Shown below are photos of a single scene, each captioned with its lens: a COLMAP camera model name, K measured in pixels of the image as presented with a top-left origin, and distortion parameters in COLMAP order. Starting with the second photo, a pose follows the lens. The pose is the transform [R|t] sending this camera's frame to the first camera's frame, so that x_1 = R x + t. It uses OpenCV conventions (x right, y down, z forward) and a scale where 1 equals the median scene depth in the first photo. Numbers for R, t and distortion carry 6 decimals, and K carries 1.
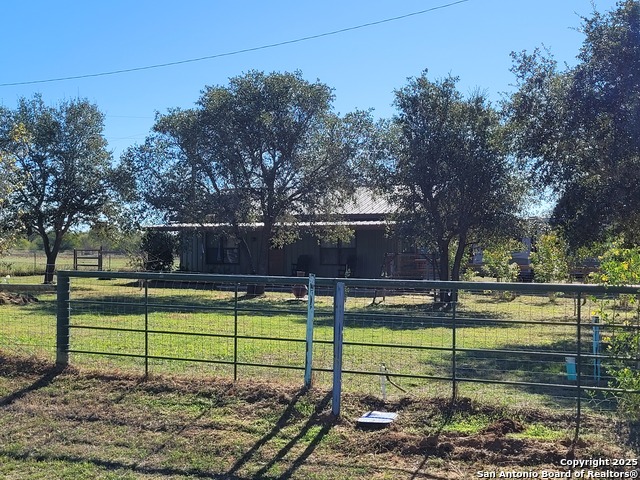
lens RADIAL K [[557.8, 0, 320.0], [0, 557.8, 240.0], [0, 0, 1]] dist [-0.060764, 0.000384]
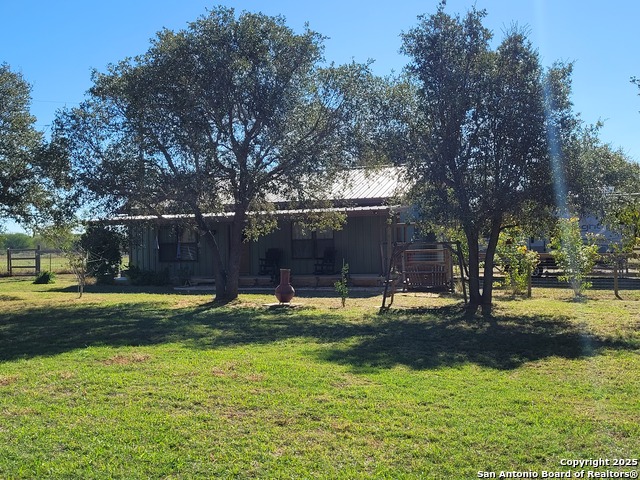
lens RADIAL K [[557.8, 0, 320.0], [0, 557.8, 240.0], [0, 0, 1]] dist [-0.060764, 0.000384]
pose [[0.995990, -0.025919, 0.085625, -0.048978], [0.024838, 0.999598, 0.013668, 0.005624], [-0.085945, -0.011487, 0.996234, 0.196517]]
